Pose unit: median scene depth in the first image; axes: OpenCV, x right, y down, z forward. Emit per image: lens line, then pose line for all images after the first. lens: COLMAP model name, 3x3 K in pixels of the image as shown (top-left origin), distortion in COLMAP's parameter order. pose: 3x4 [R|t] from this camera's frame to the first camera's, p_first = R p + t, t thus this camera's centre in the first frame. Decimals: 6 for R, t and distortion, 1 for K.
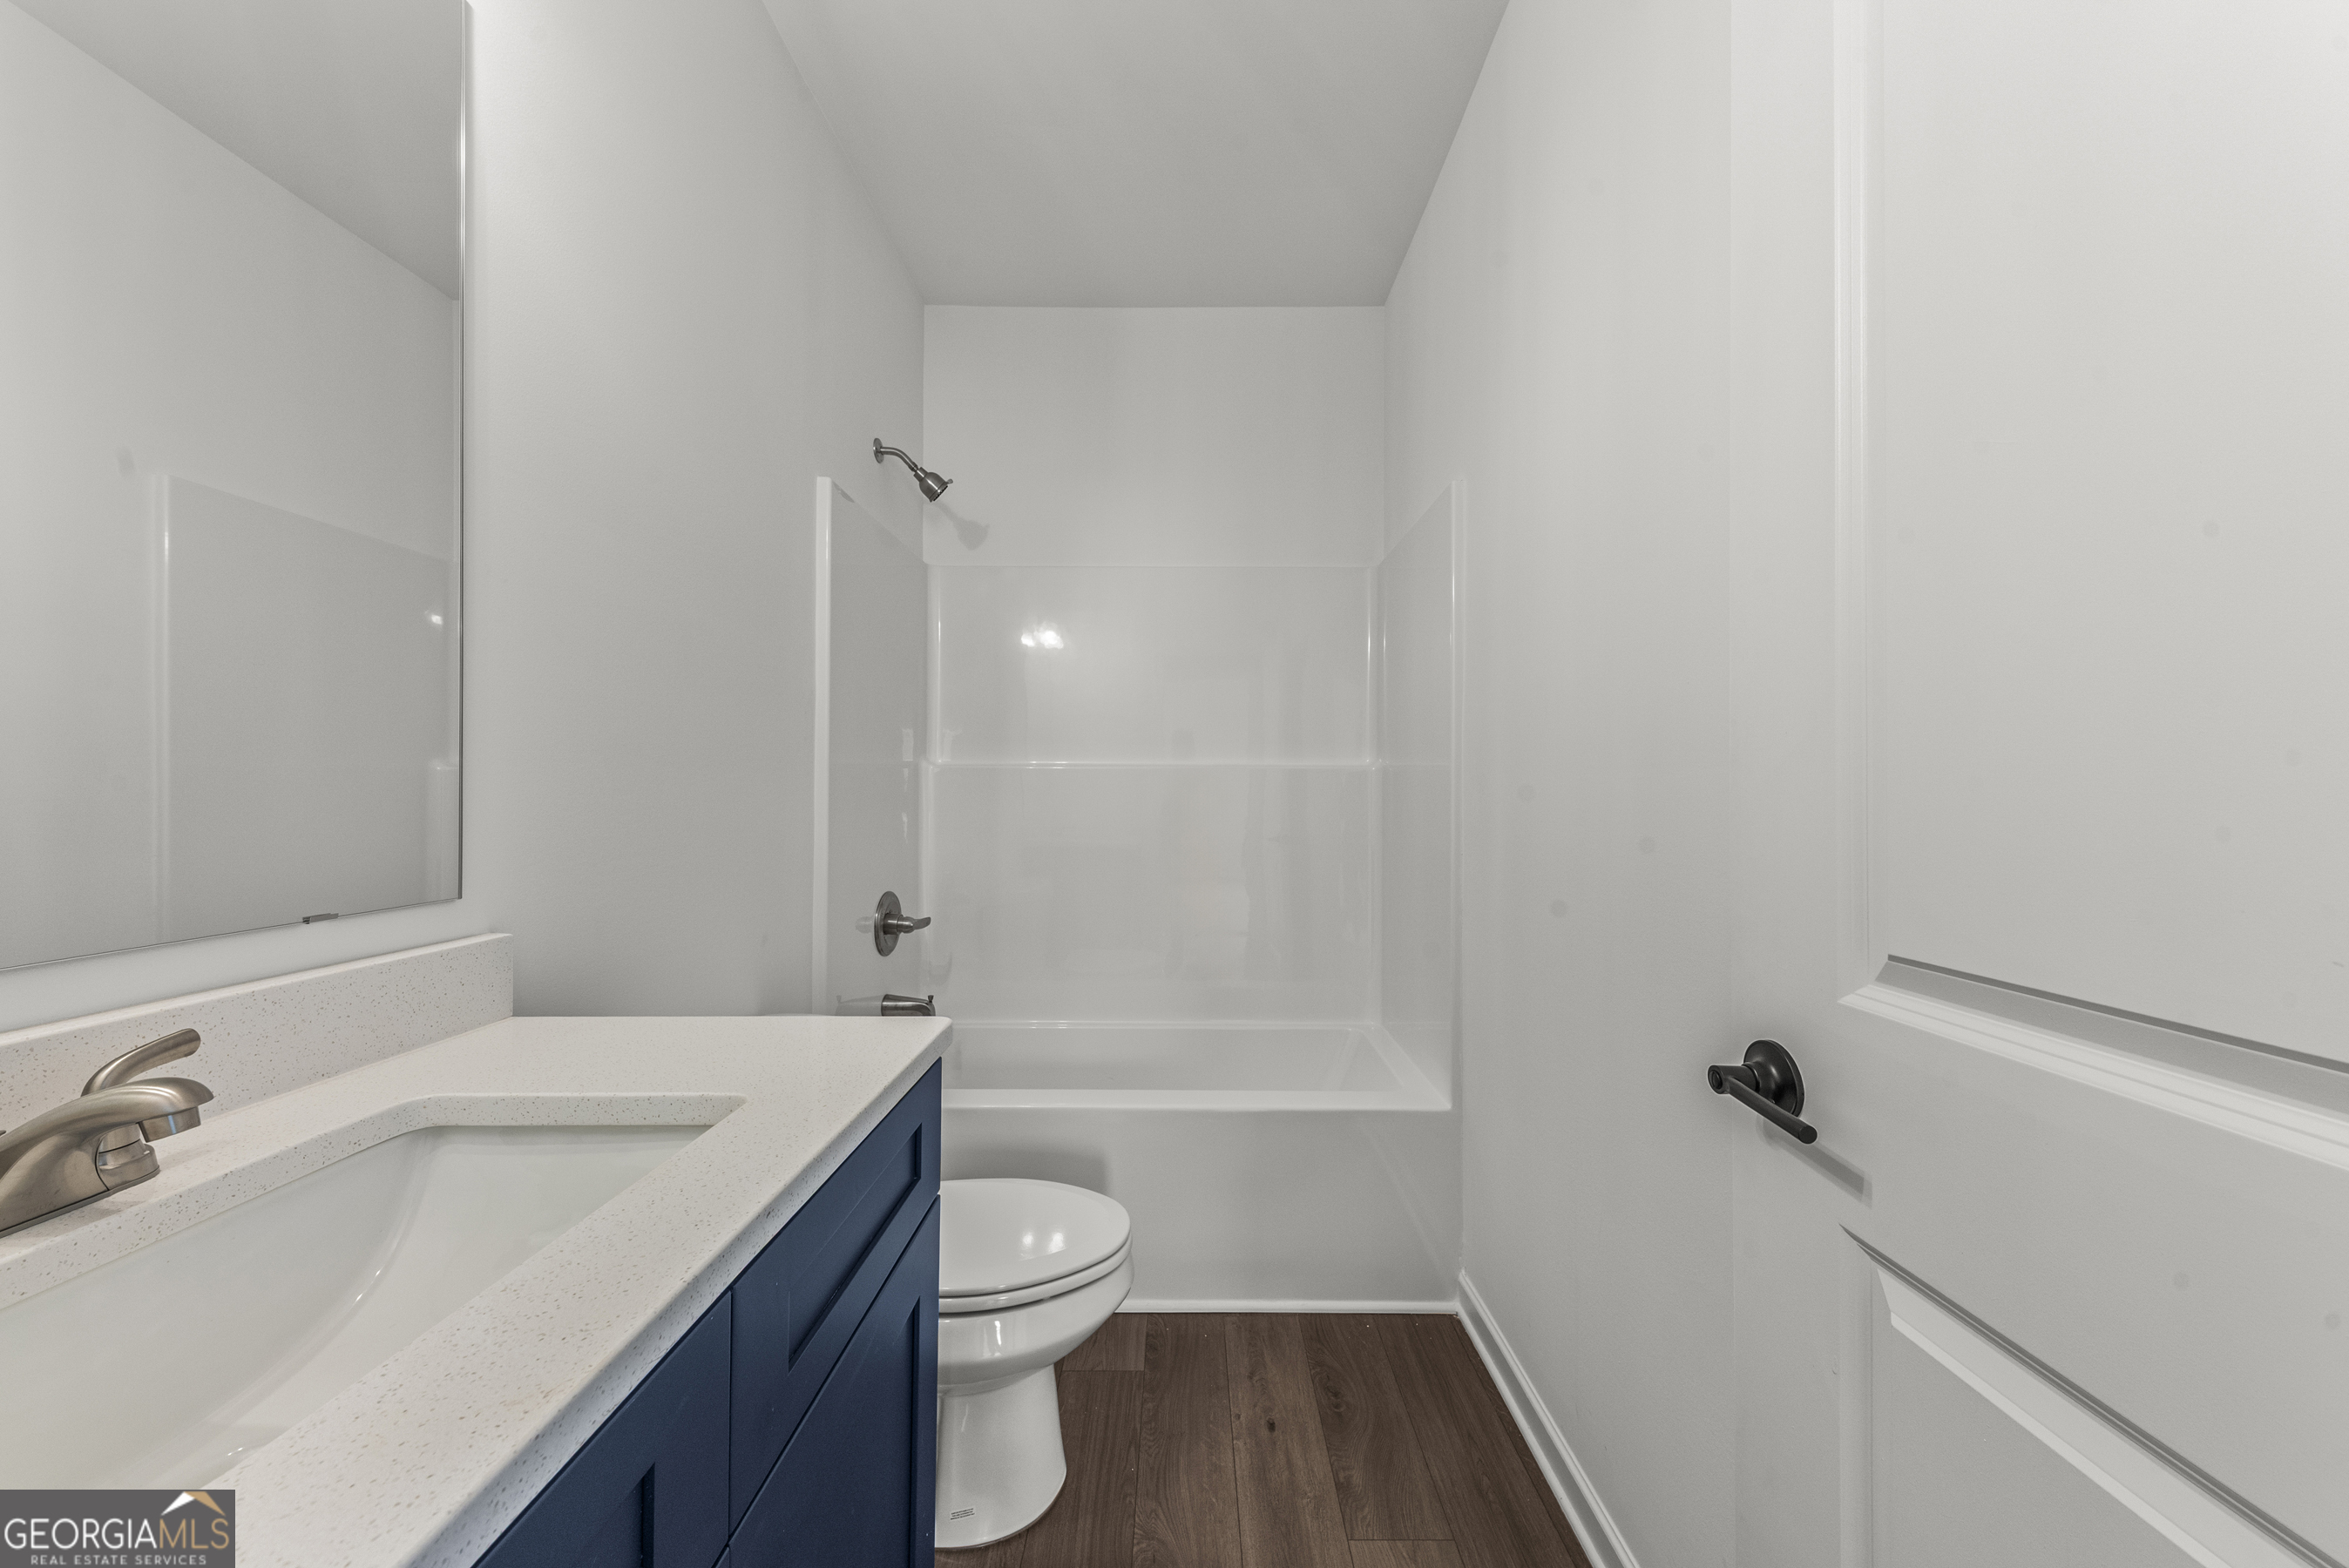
lens RADIAL K [[785.5, 0, 1178.1], [0, 785.5, 785.1], [0, 0, 1]] dist [0.023669, -0.009315]
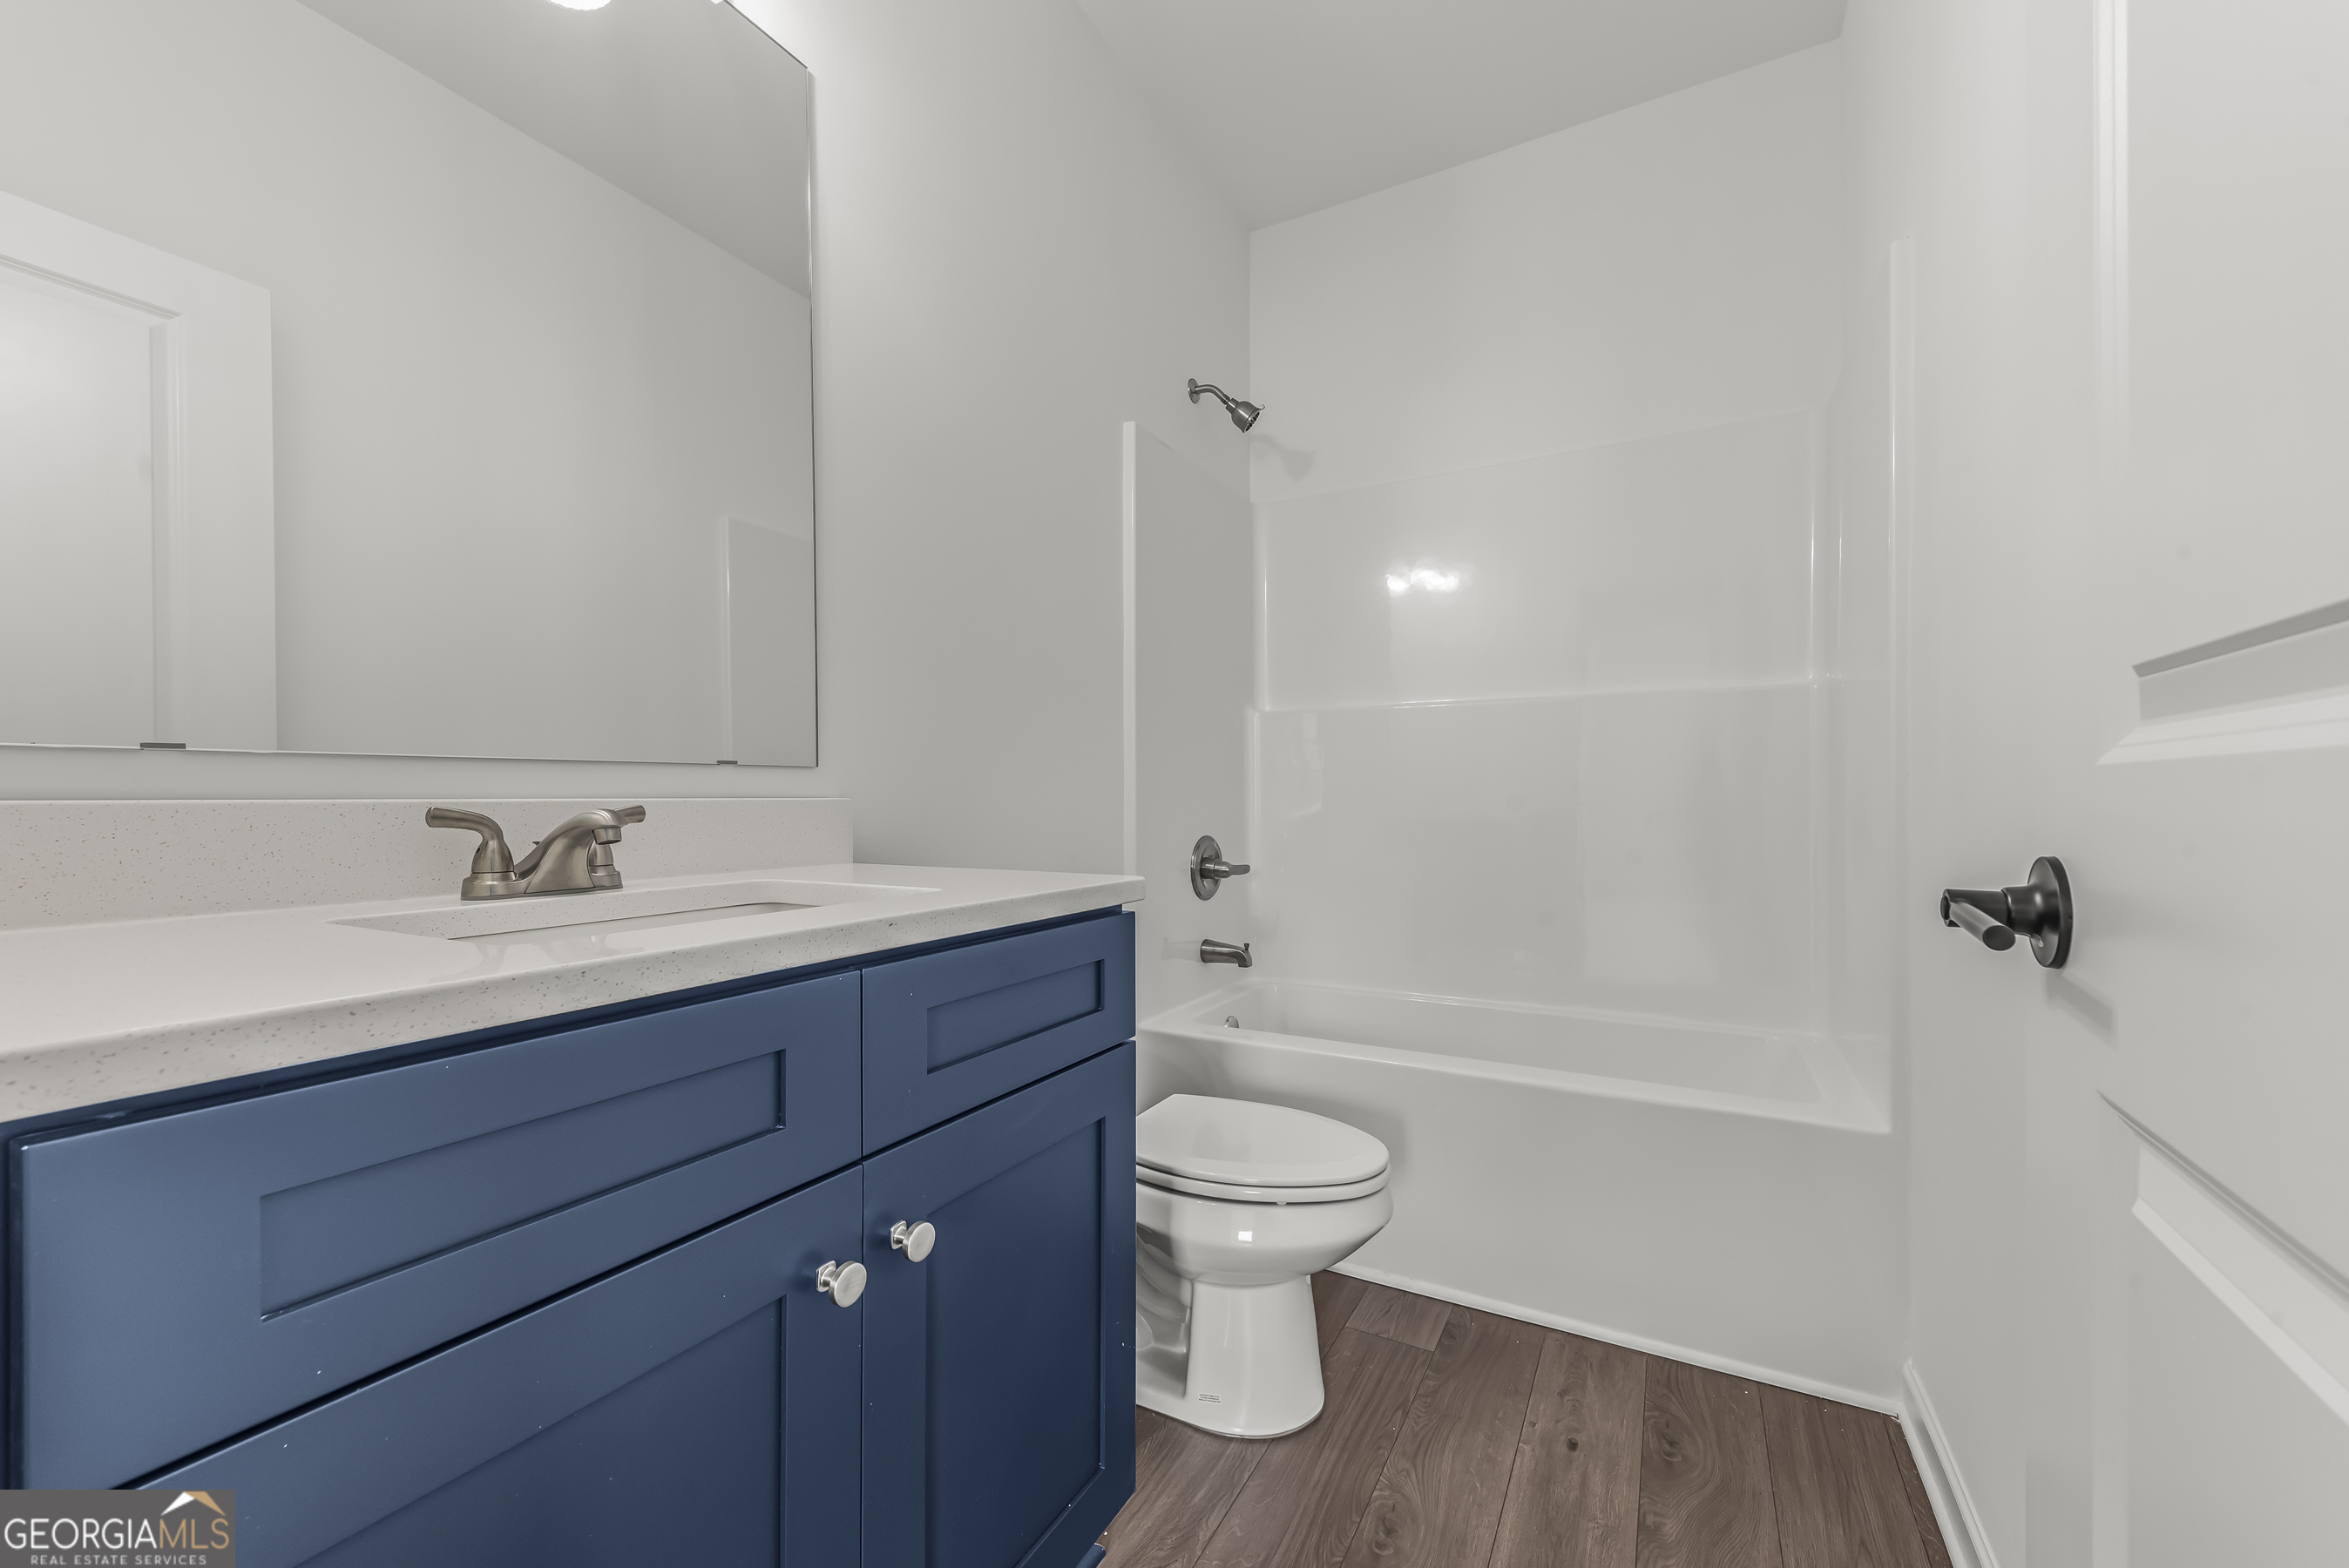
lens RADIAL K [[909.8, 0, 1182.3], [0, 909.8, 807.2], [0, 0, 1]] dist [-0.000248, 0.000066]
pose [[0.876893, -0.005326, -0.480656, 0.212936], [0.011896, 0.999873, 0.010623, 0.119589], [0.480538, -0.015033, 0.876845, -0.020548]]
